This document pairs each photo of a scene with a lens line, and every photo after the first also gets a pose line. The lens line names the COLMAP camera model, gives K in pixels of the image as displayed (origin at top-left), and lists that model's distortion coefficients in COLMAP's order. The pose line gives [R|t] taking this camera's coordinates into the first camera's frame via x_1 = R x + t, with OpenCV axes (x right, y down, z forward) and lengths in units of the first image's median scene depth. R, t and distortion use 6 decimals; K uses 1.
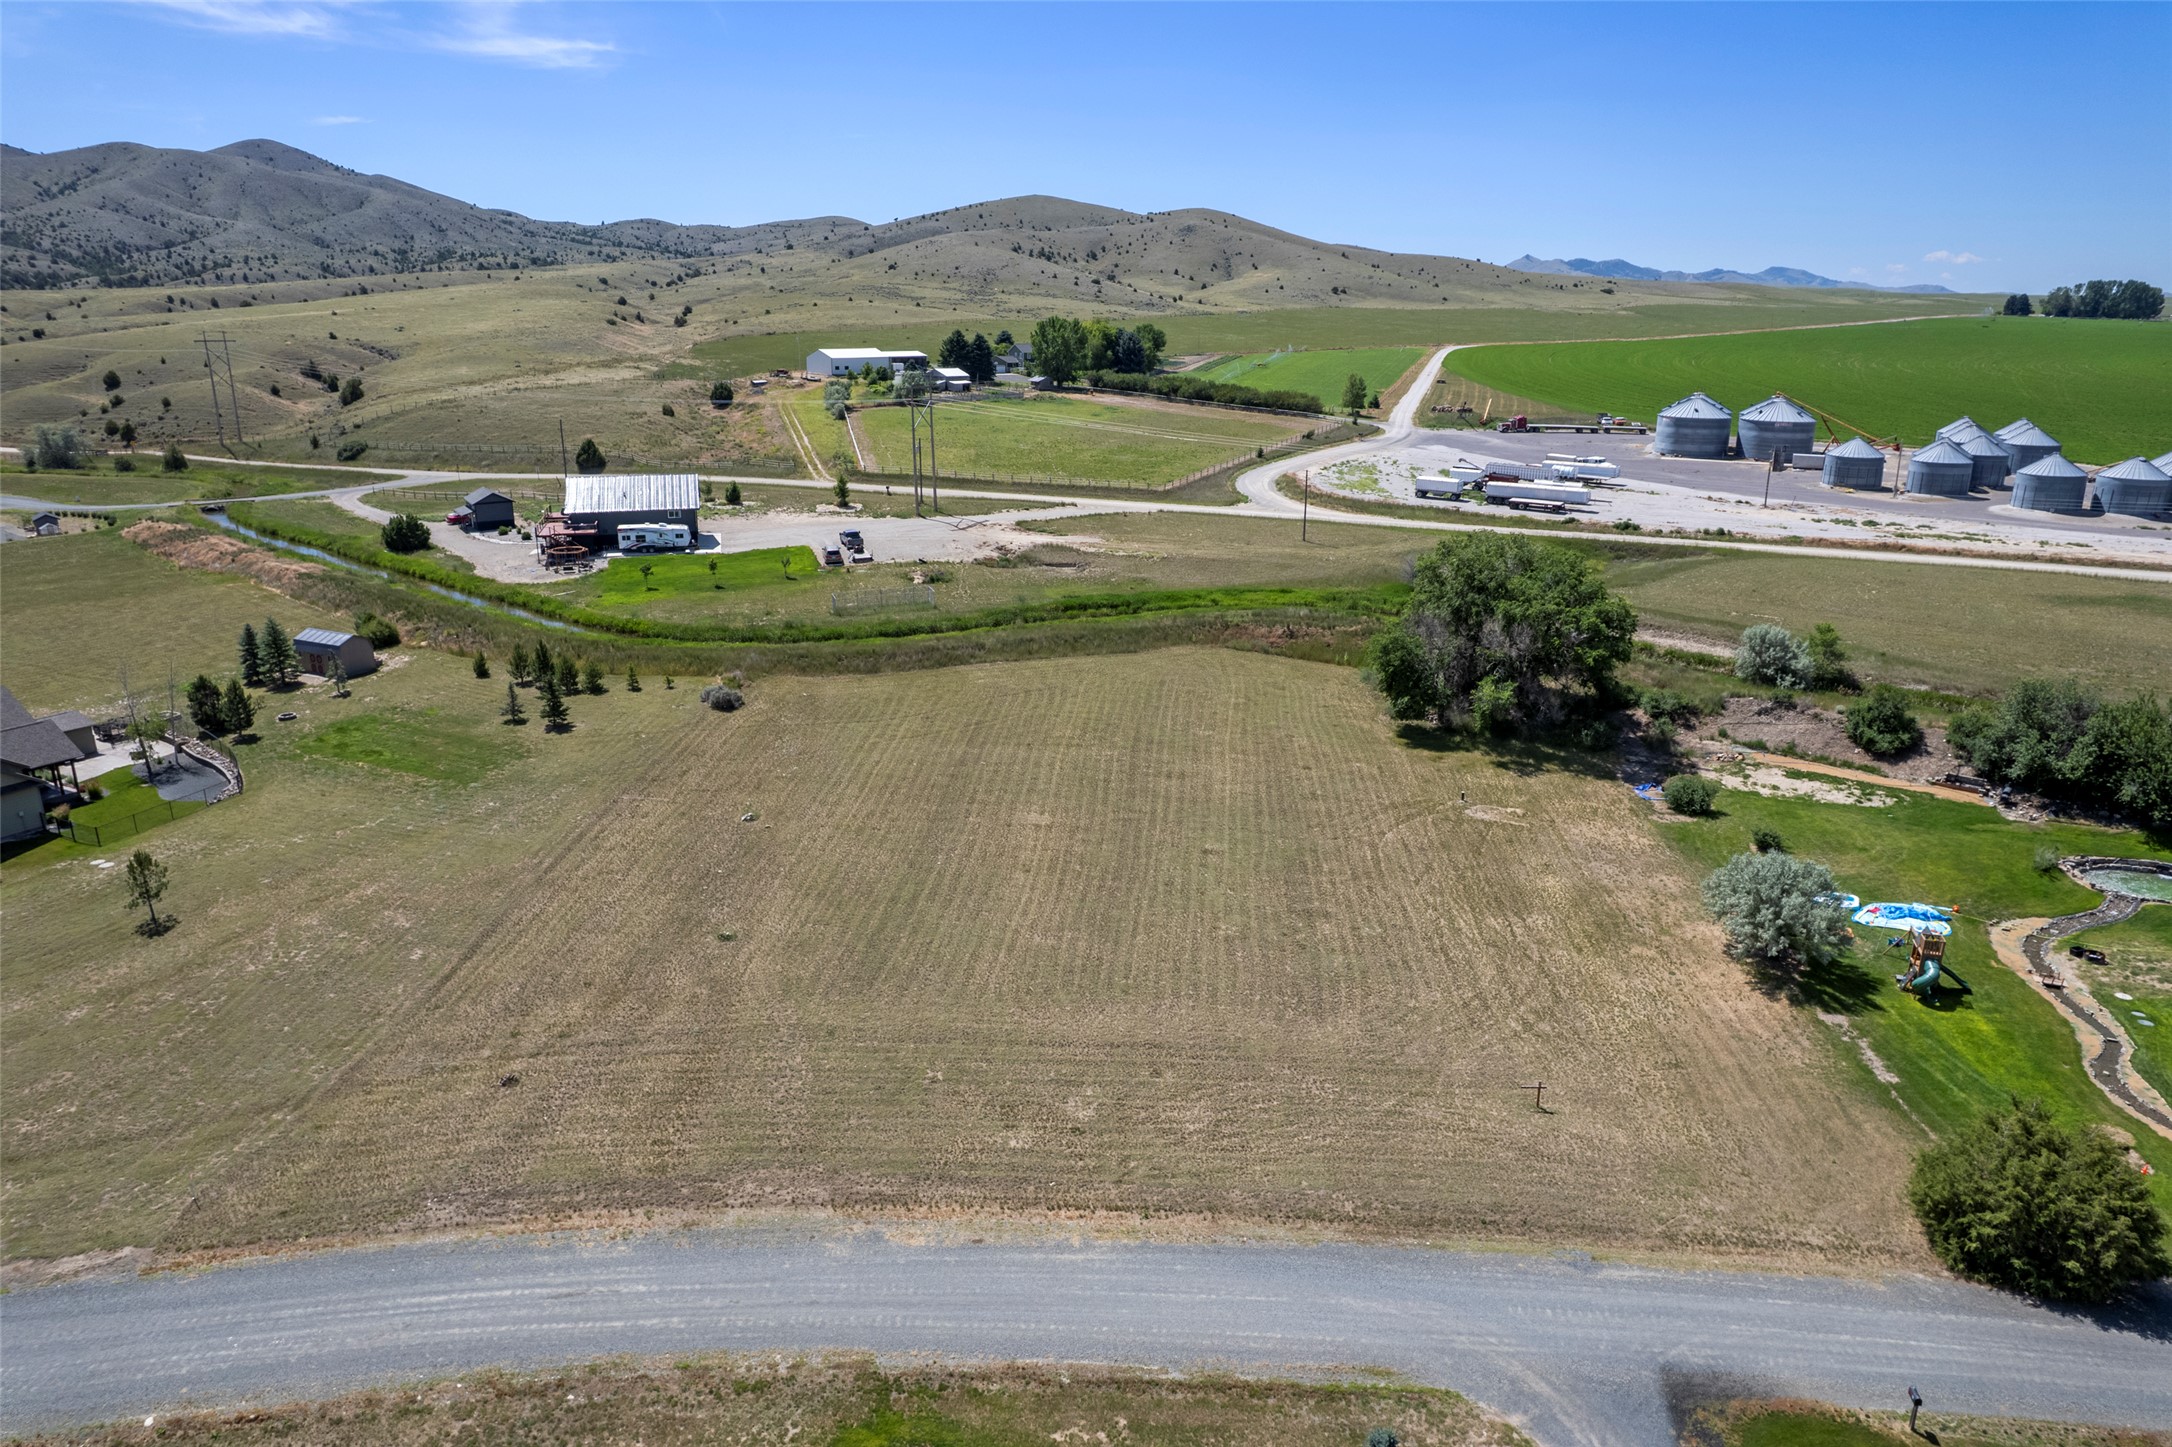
lens RADIAL K [[1394.1, 0, 1086.5], [0, 1394.1, 731.3], [0, 0, 1]] dist [-0.081142, 0.072322]
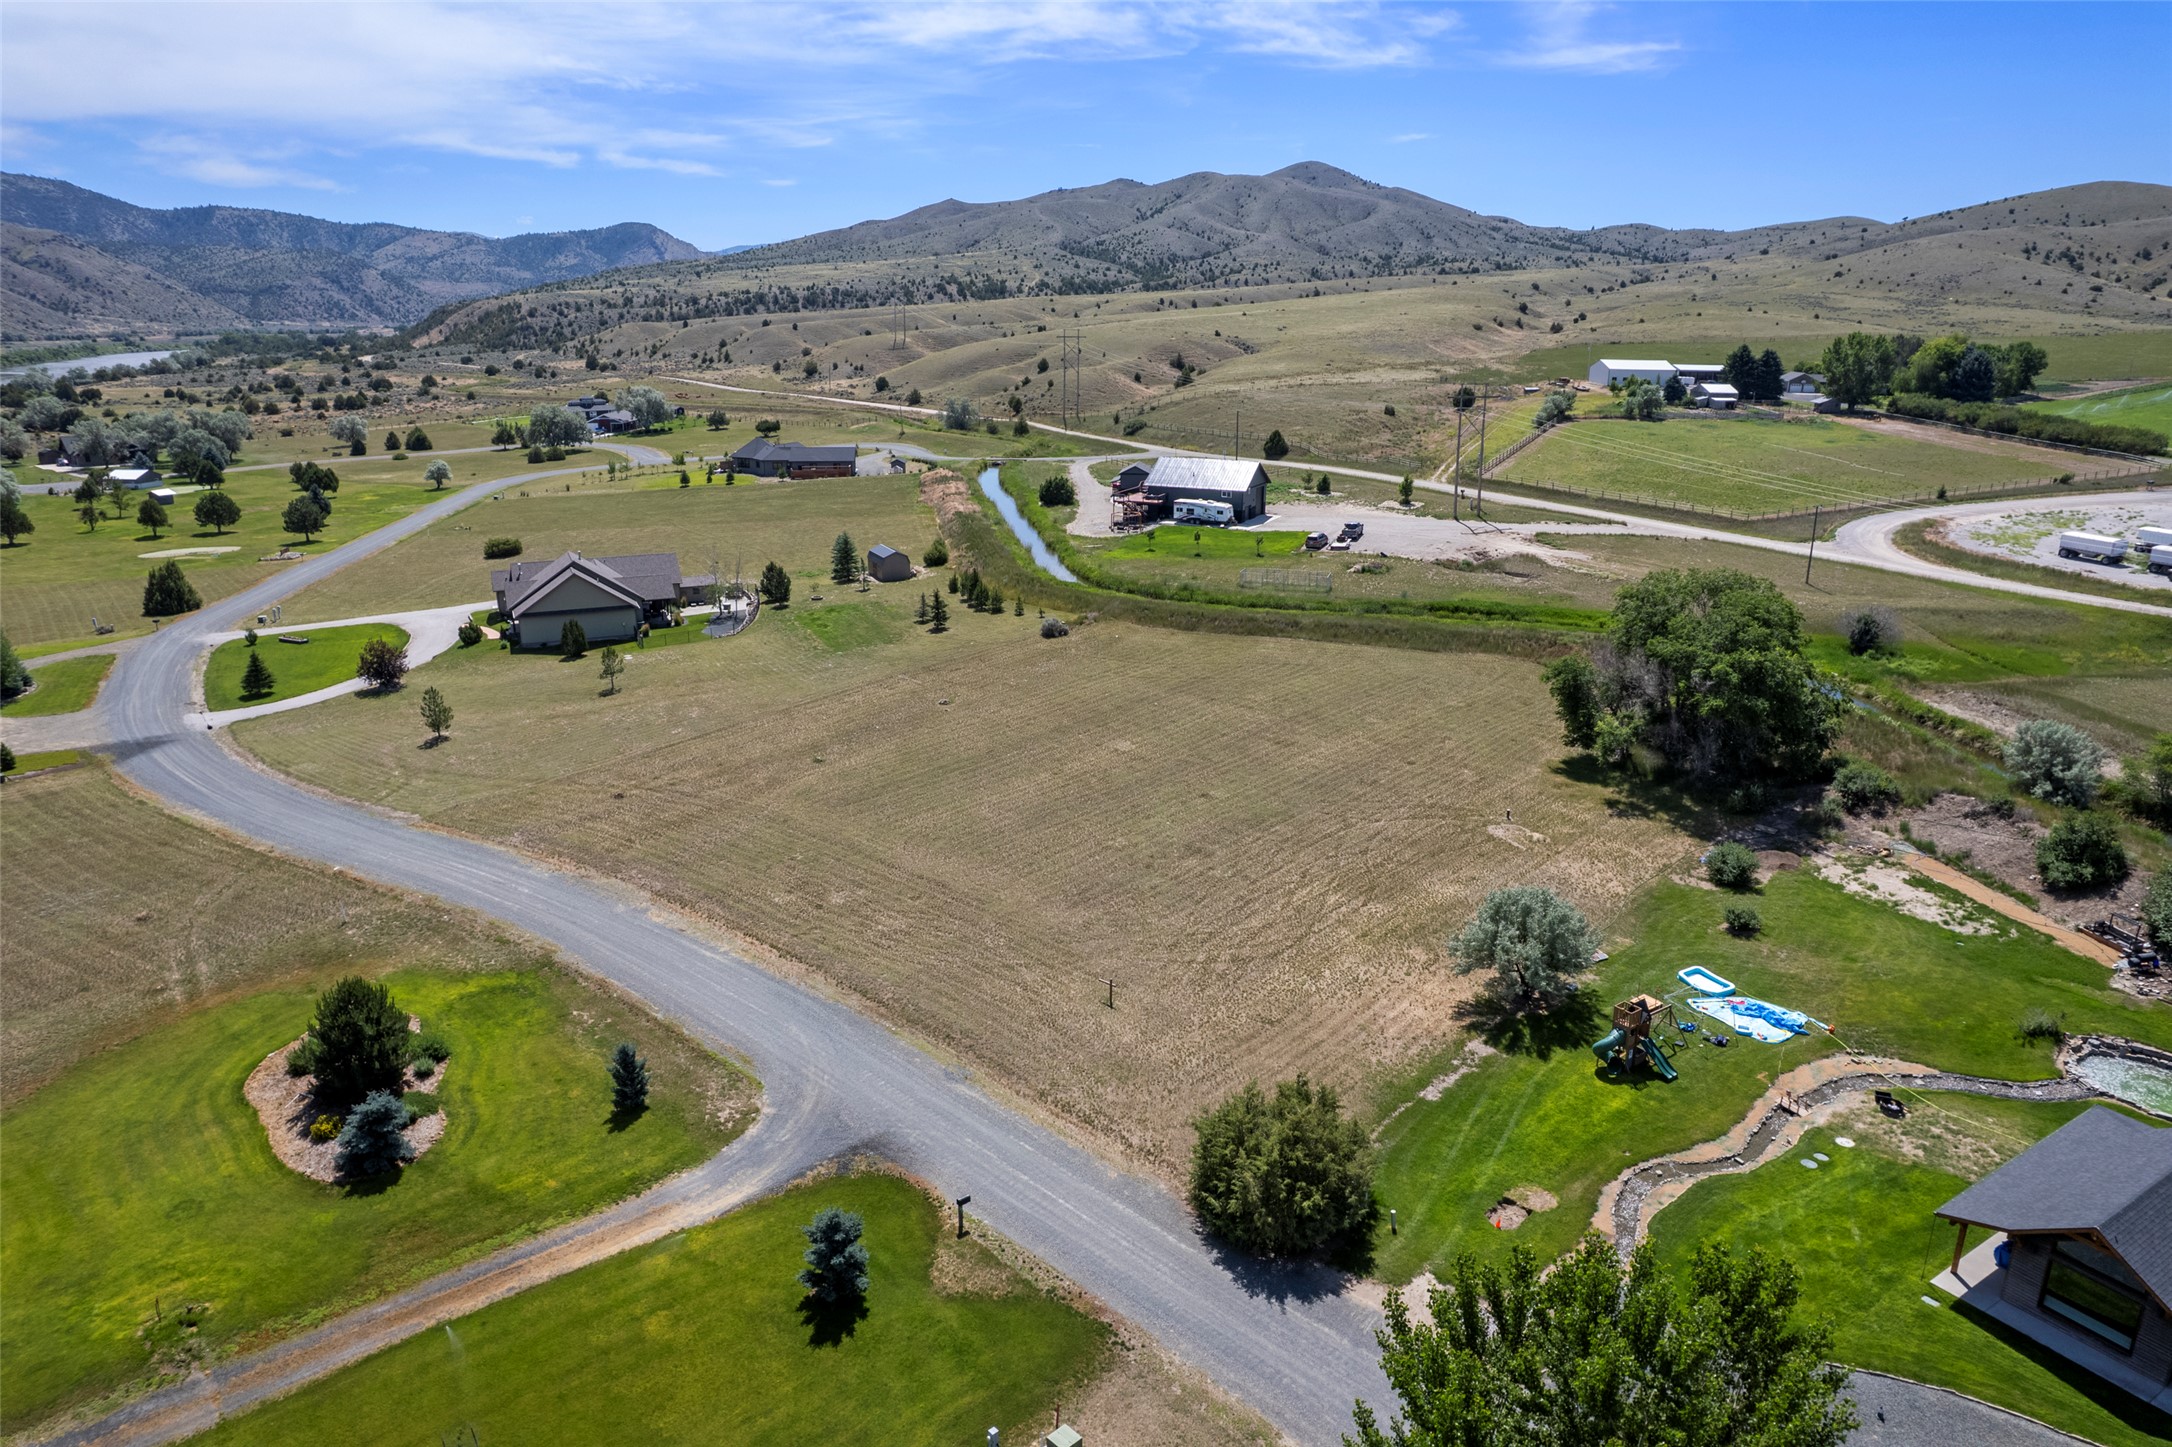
lens RADIAL K [[1394.1, 0, 1084.1], [0, 1394.1, 717.3], [0, 0, 1]] dist [-0.081142, 0.072322]
pose [[0.775227, 0.178024, -0.606078, 0.312189], [-0.184919, 0.981391, 0.051738, -0.008562], [0.604010, 0.071966, 0.793721, 0.004214]]
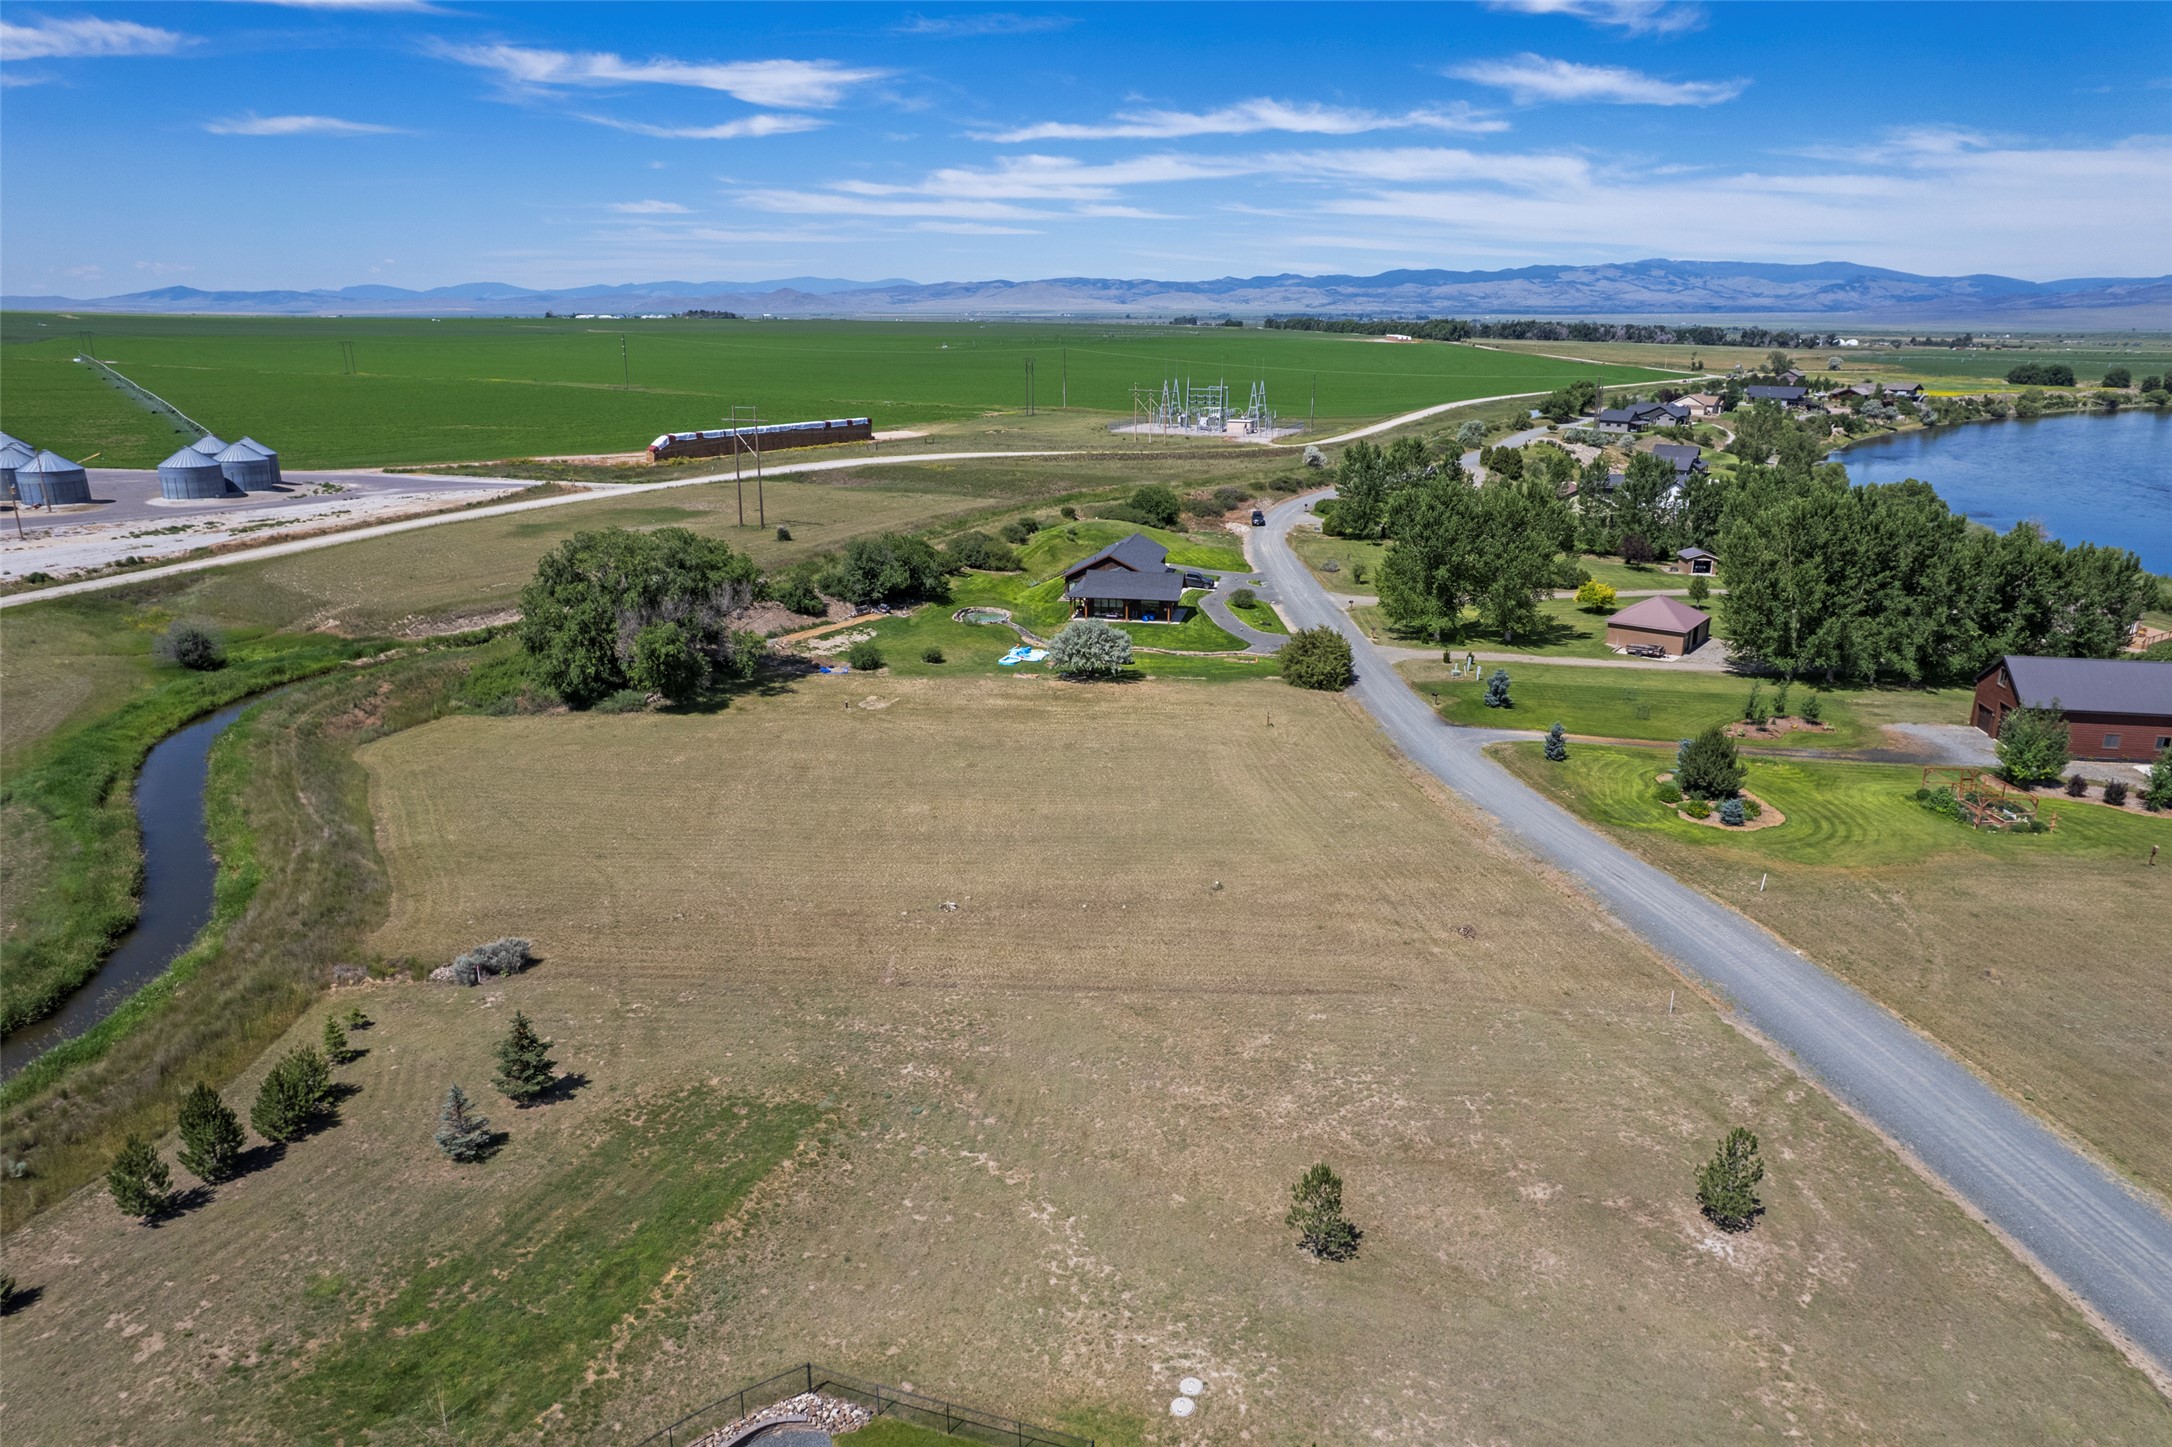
lens RADIAL K [[1394.1, 0, 1089.4], [0, 1394.1, 729.6], [0, 0, 1]] dist [-0.081142, 0.072322]
pose [[-0.129748, -0.289196, 0.948436, -0.490163], [0.283129, 0.905892, 0.314956, -0.136528], [-0.950265, 0.309395, -0.035658, 0.414642]]
